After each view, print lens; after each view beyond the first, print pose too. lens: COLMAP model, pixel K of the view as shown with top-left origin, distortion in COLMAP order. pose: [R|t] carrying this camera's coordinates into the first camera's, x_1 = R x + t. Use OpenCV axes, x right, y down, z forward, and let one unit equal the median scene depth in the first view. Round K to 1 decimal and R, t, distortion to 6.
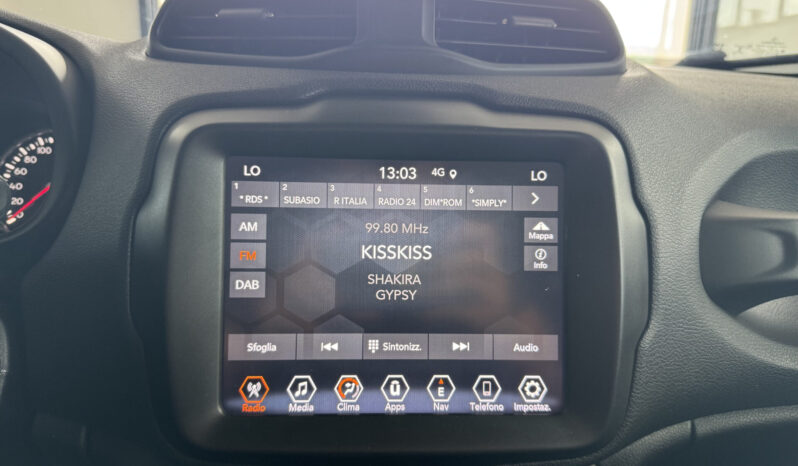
lens RADIAL K [[572.1, 0, 399.0], [0, 572.1, 233.0], [0, 0, 1]] dist [0.006217, -0.004391]
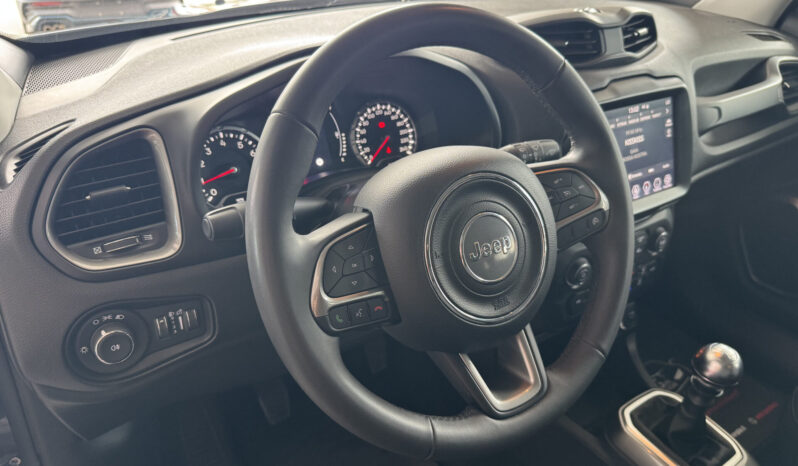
lens RADIAL K [[562.5, 0, 395.6], [0, 562.5, 238.7], [0, 0, 1]] dist [0.115383, -0.227549]
pose [[0.872536, -0.258360, 0.414647, -2.166283], [0.134174, 0.942816, 0.305114, -0.488233], [-0.469765, -0.210588, 0.857306, -0.830346]]
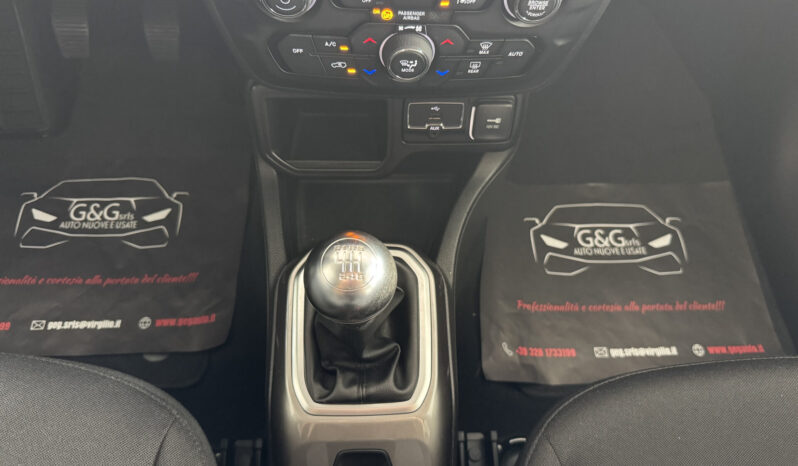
lens RADIAL K [[568.7, 0, 395.0], [0, 568.7, 234.7], [0, 0, 1]] dist [0.080542, -0.196839]
pose [[0.999467, 0.028430, 0.016063, -0.065065], [-0.031024, 0.673303, 0.738715, 0.003102], [0.010186, -0.738820, 0.673826, -0.252896]]
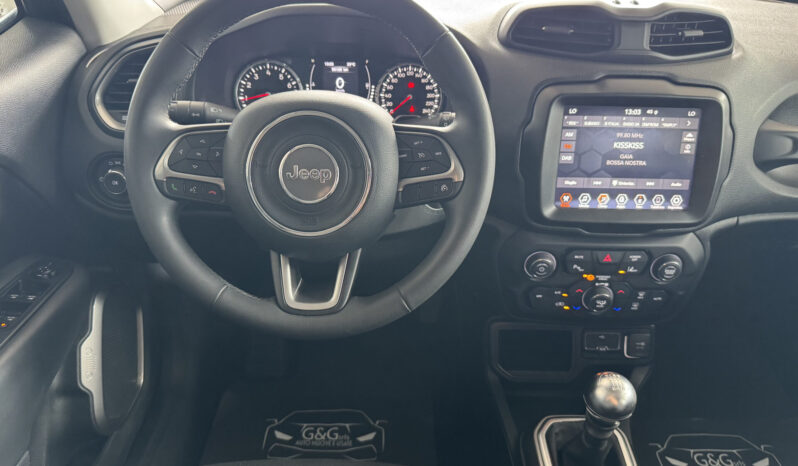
lens RADIAL K [[560.6, 0, 400.3], [0, 560.6, 231.2], [0, 0, 1]] dist [0.064551, -0.118033]
pose [[0.998469, 0.024076, -0.049798, -0.847905], [-0.008803, 0.957992, 0.286661, -0.298467], [0.054607, -0.285783, 0.956737, -1.468951]]
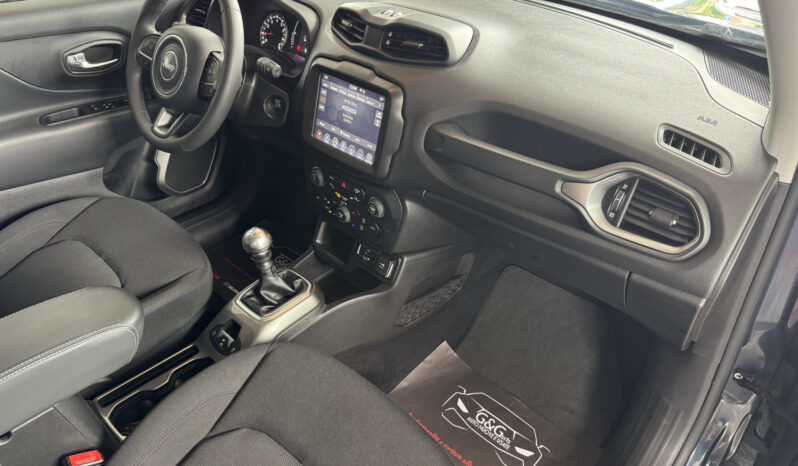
lens RADIAL K [[562.5, 0, 395.6], [0, 562.5, 238.7], [0, 0, 1]] dist [0.115383, -0.227549]
pose [[0.695105, 0.408627, -0.591484, 2.685500], [-0.166068, 0.891768, 0.420917, -0.804680], [0.699464, -0.194355, 0.687732, -1.450145]]
